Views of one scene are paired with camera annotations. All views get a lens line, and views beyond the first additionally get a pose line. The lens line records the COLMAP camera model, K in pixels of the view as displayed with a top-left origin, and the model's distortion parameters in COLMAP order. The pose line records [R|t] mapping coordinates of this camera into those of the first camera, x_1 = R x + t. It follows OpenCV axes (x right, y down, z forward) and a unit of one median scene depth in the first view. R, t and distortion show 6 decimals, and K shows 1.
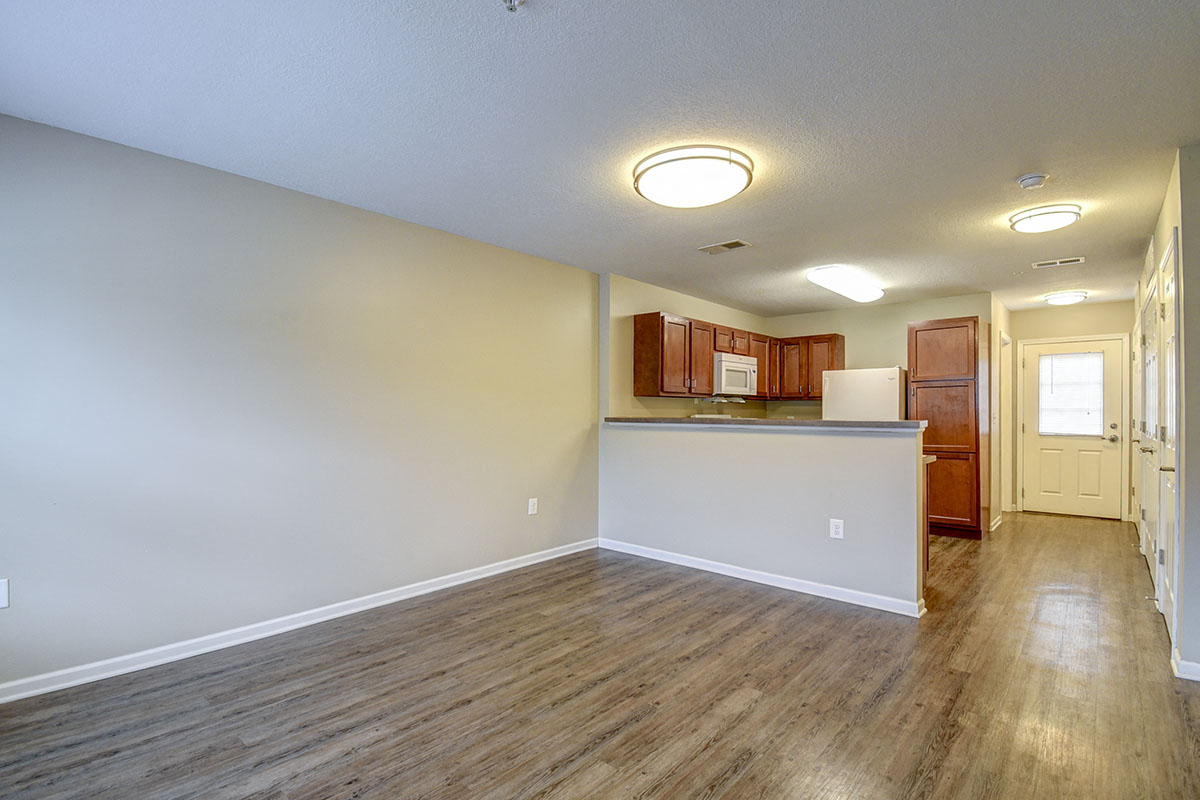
lens RADIAL K [[537.5, 0, 605.2], [0, 537.5, 430.0], [0, 0, 1]] dist [0.001136, -0.000058]
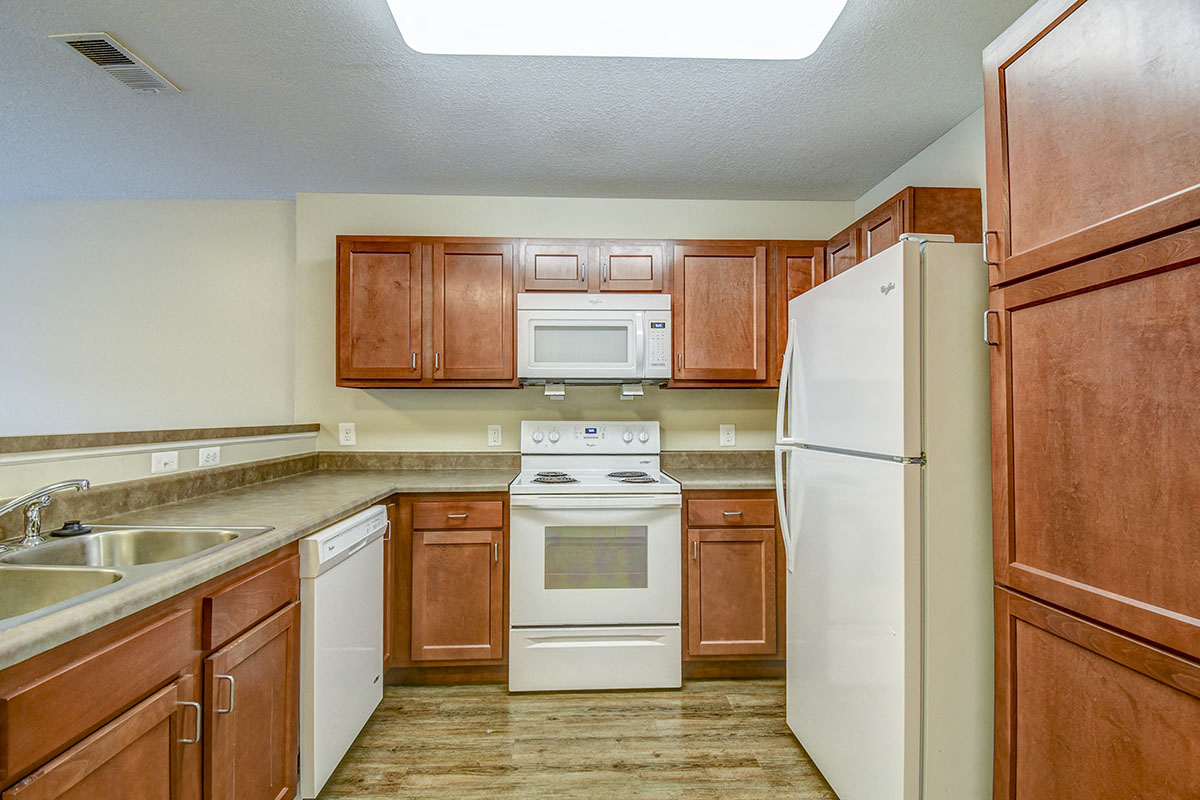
lens RADIAL K [[537.5, 0, 605.2], [0, 537.5, 430.0], [0, 0, 1]] dist [0.001136, -0.000058]
pose [[0.713257, 0.019028, -0.700644, 0.607492], [-0.017874, 0.999800, 0.008957, -0.026051], [0.700675, 0.006134, 0.713455, 0.702168]]
